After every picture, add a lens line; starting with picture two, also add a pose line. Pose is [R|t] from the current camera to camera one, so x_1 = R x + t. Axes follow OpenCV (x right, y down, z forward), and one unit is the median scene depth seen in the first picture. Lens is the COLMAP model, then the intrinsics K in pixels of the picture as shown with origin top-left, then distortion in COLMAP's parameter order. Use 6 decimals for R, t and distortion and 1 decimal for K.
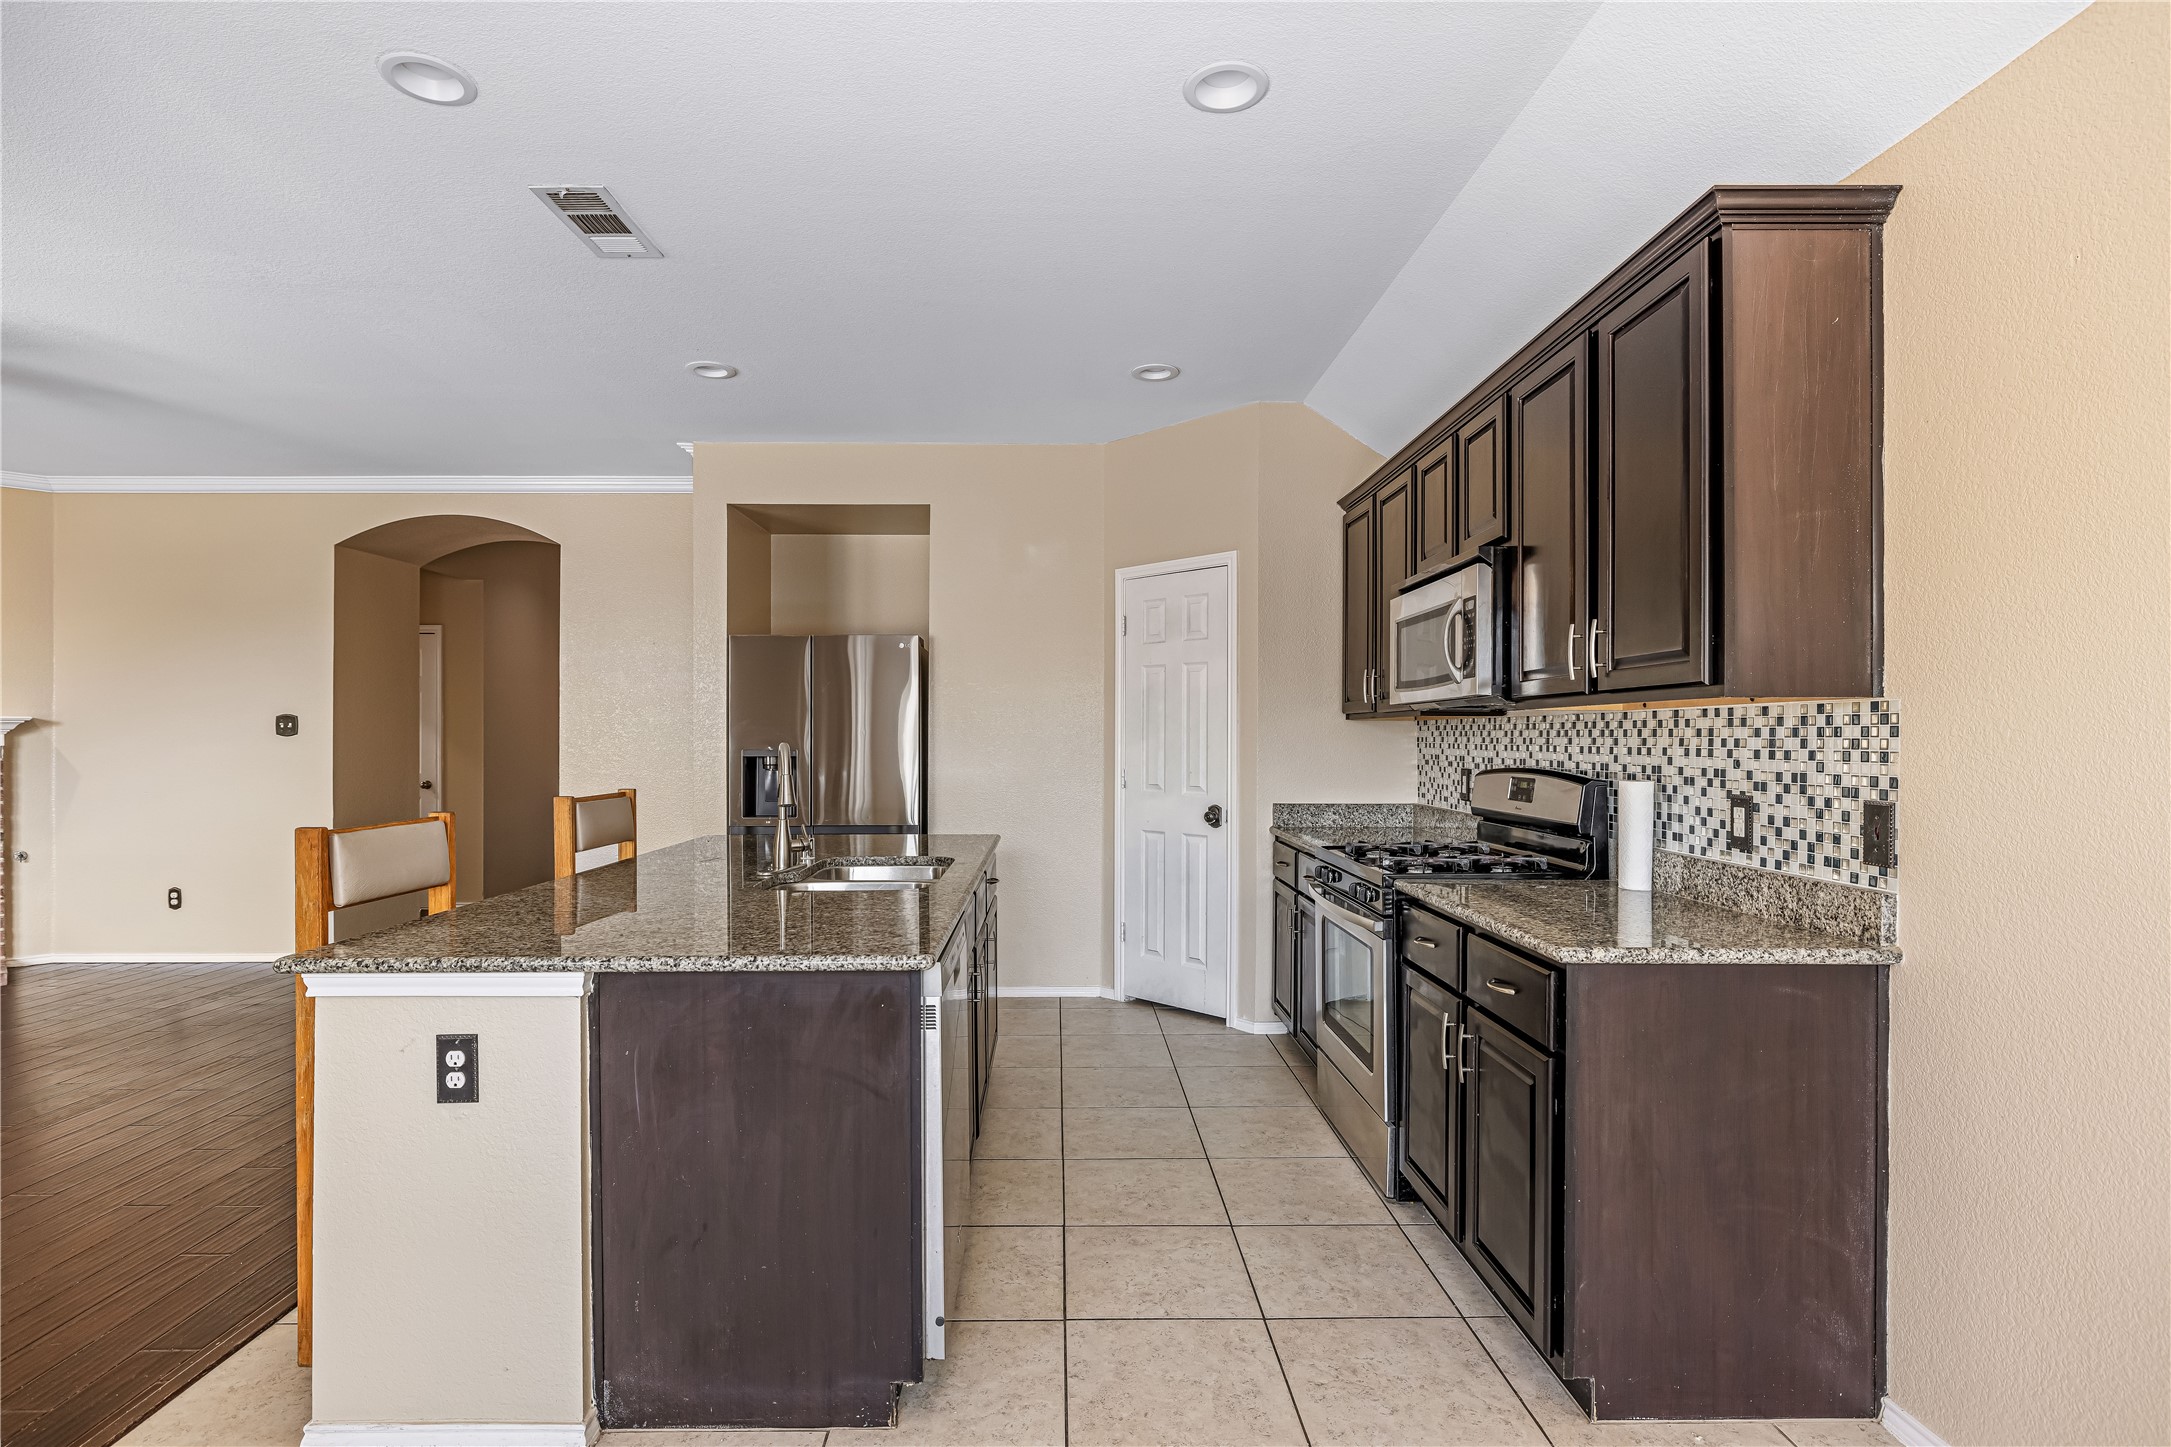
lens RADIAL K [[1050.0, 0, 1063.3], [0, 1050.0, 738.0], [0, 0, 1]] dist [-0.006239, 0.002289]
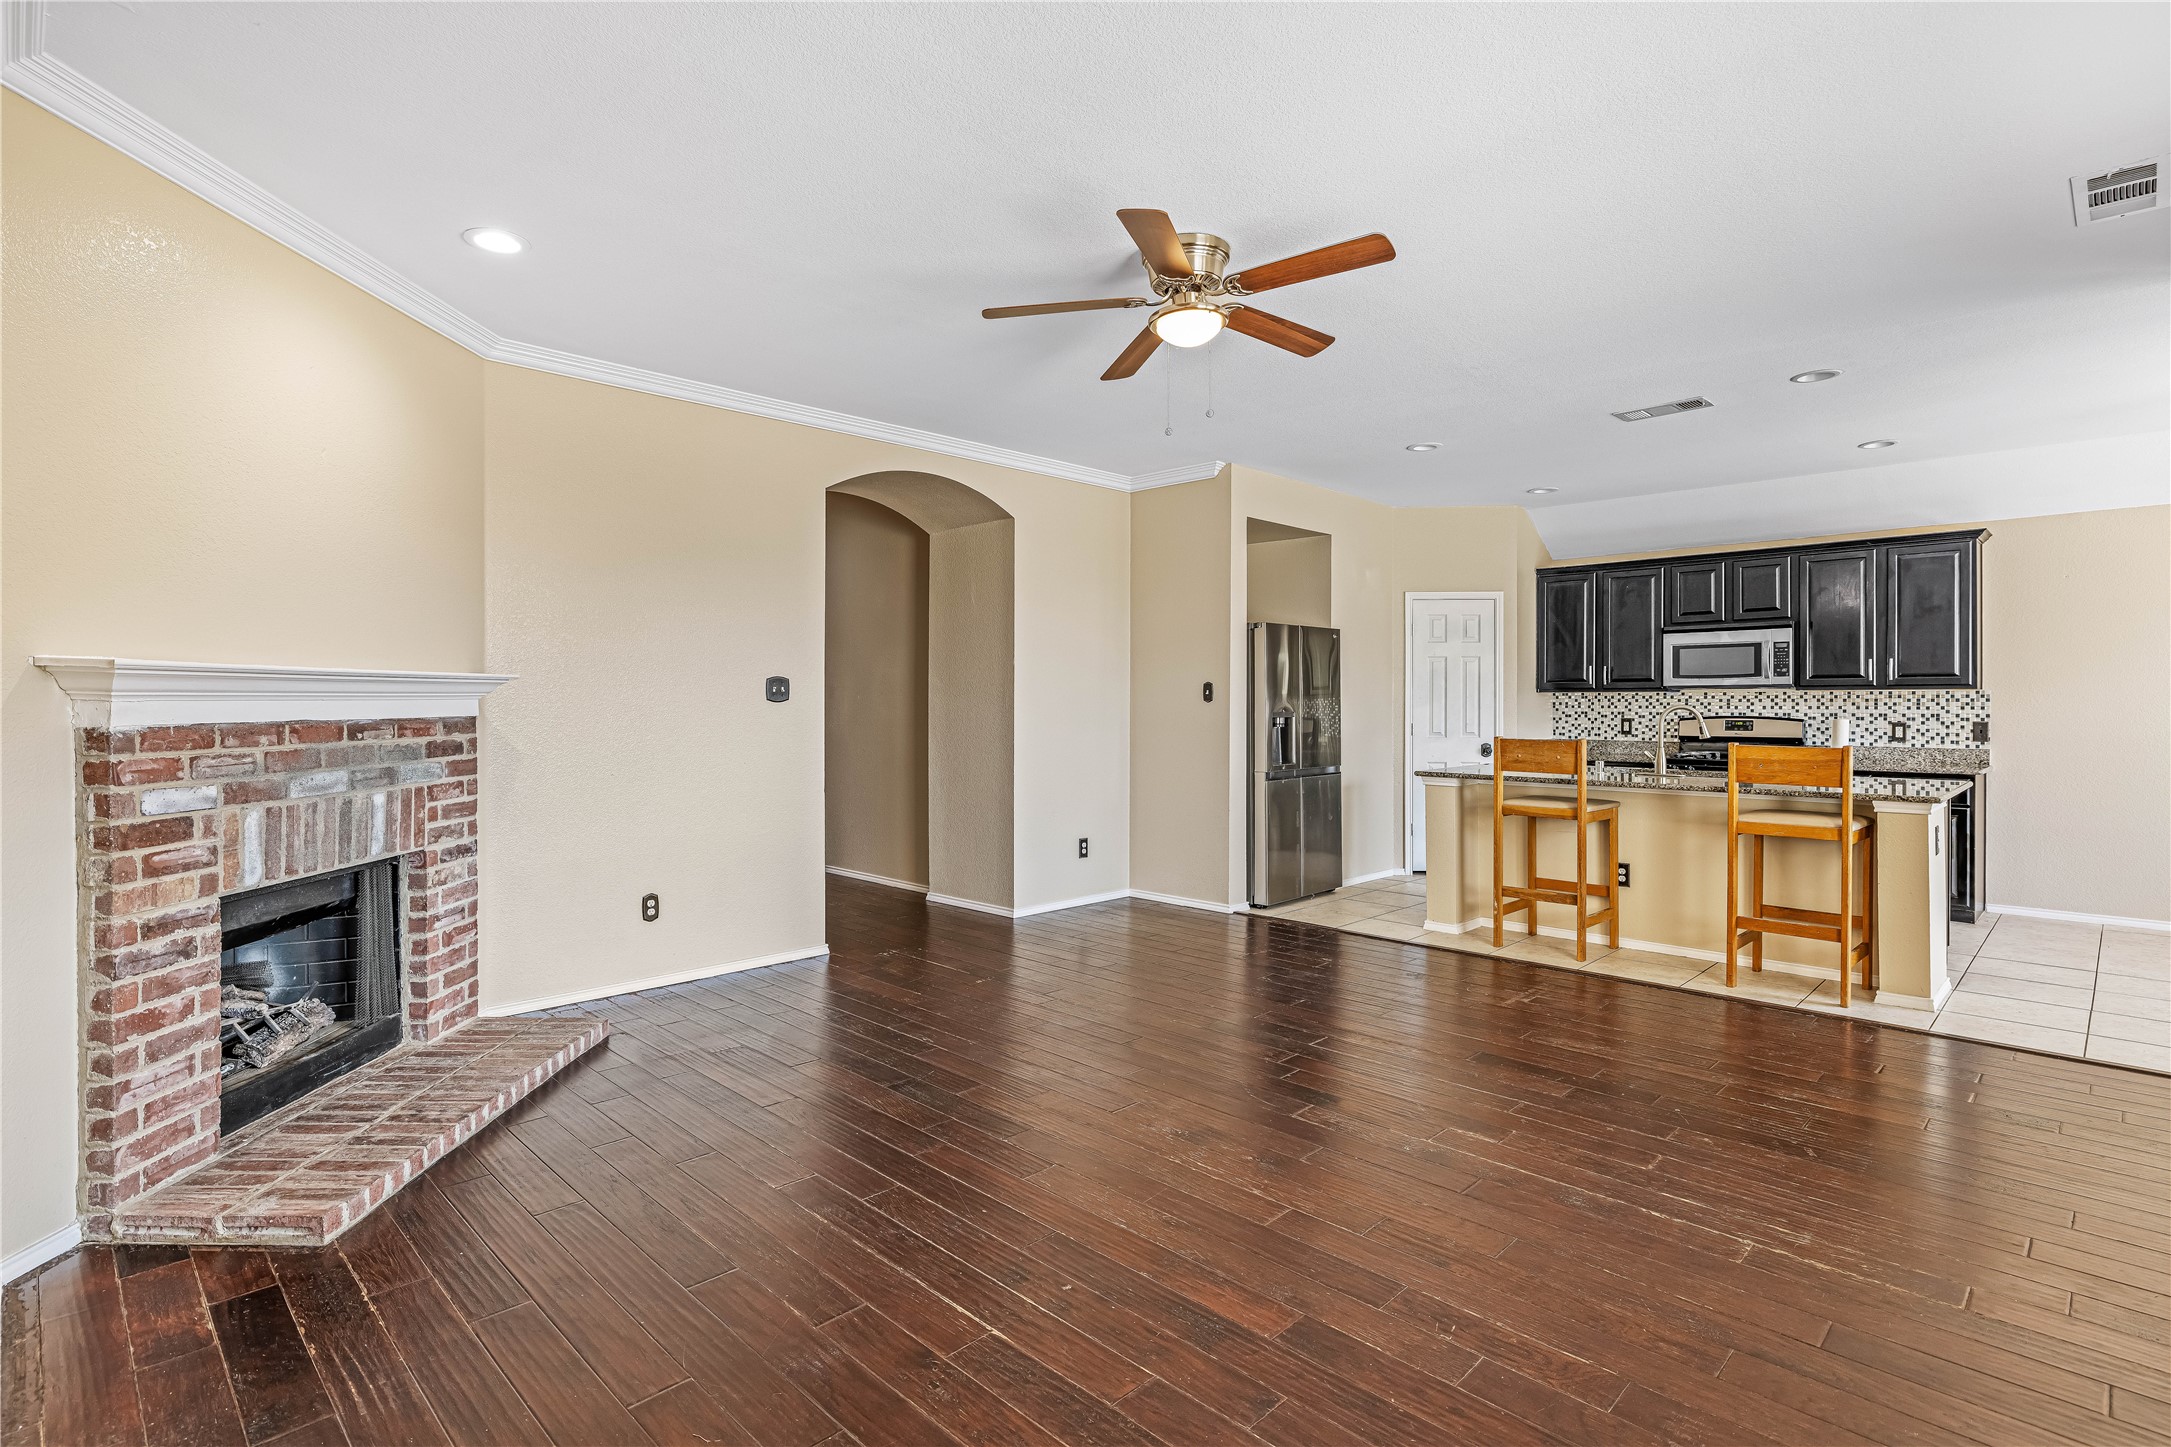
lens RADIAL K [[1050.0, 0, 1070.9], [0, 1050.0, 711.3], [0, 0, 1]] dist [-0.006239, 0.002289]
pose [[0.715629, -0.005973, 0.698455, -2.512390], [0.001399, 0.999974, 0.007118, 0.001063], [-0.698480, -0.004117, 0.715618, 0.464055]]
